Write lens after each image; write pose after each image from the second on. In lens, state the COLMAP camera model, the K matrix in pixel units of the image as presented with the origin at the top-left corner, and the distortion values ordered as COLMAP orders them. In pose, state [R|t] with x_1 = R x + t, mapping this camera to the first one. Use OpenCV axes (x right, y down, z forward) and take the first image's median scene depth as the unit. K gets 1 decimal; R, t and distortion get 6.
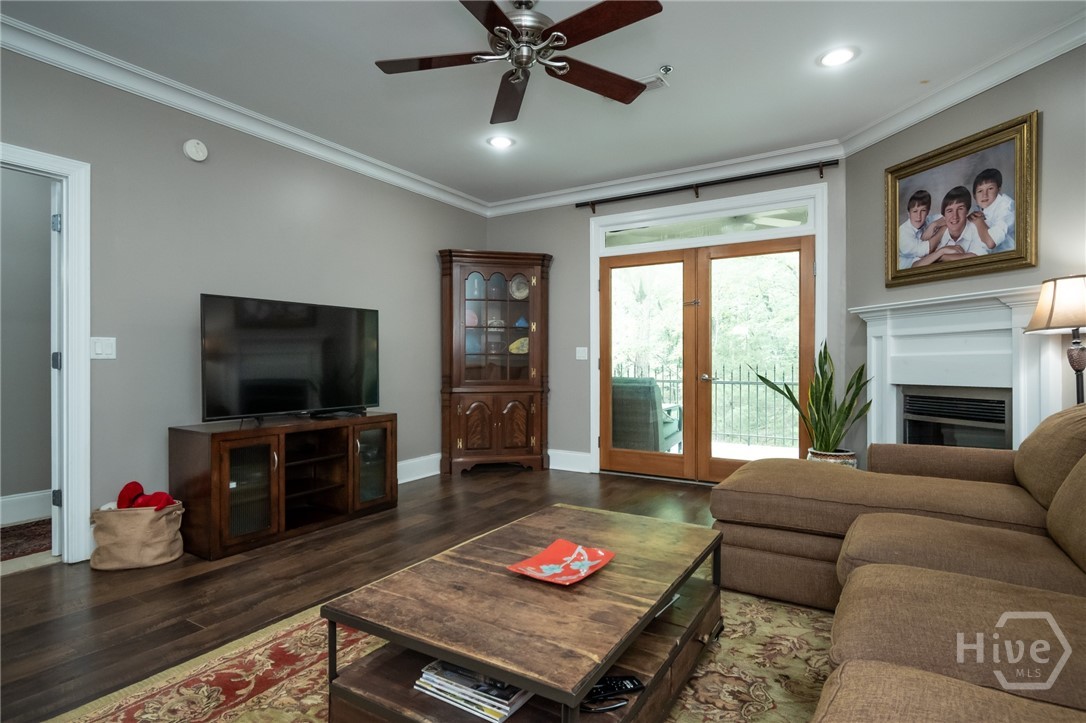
lens RADIAL K [[560.1, 0, 540.8], [0, 560.1, 363.0], [0, 0, 1]] dist [-0.000415, -0.000075]
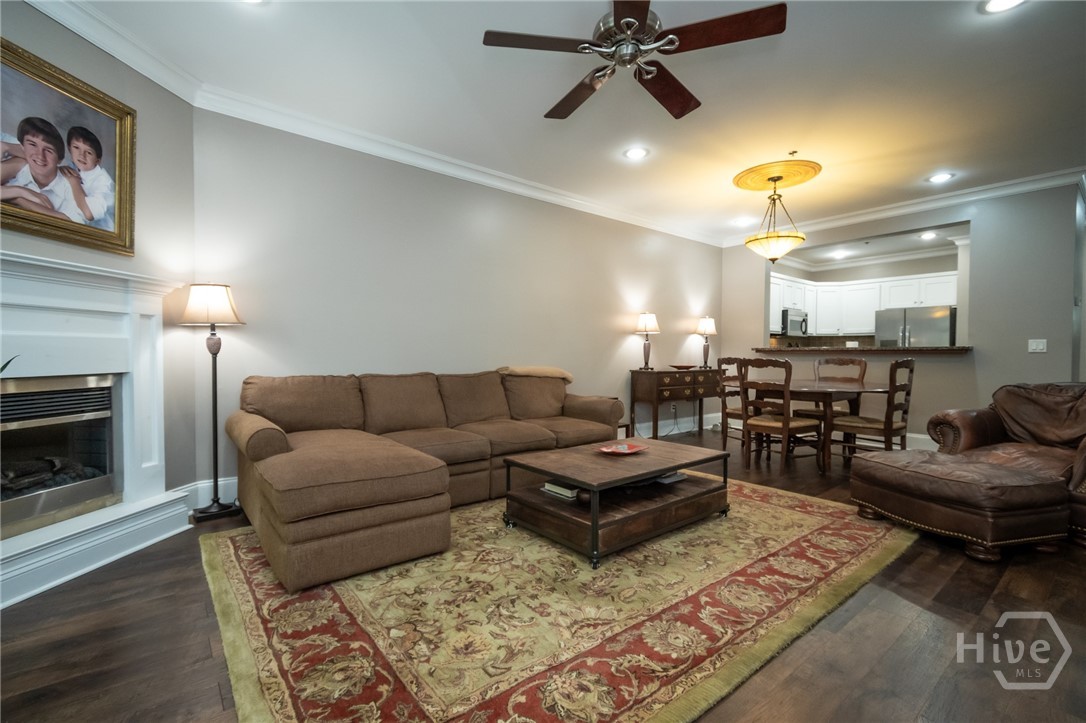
lens RADIAL K [[490.8, 0, 544.0], [0, 490.8, 362.7], [0, 0, 1]] dist [0.000105, -0.000028]
pose [[-0.946026, -0.010363, 0.323924, -0.142072], [-0.006180, 0.999884, 0.013941, 0.009251], [-0.324031, 0.011187, -0.945980, 1.479980]]
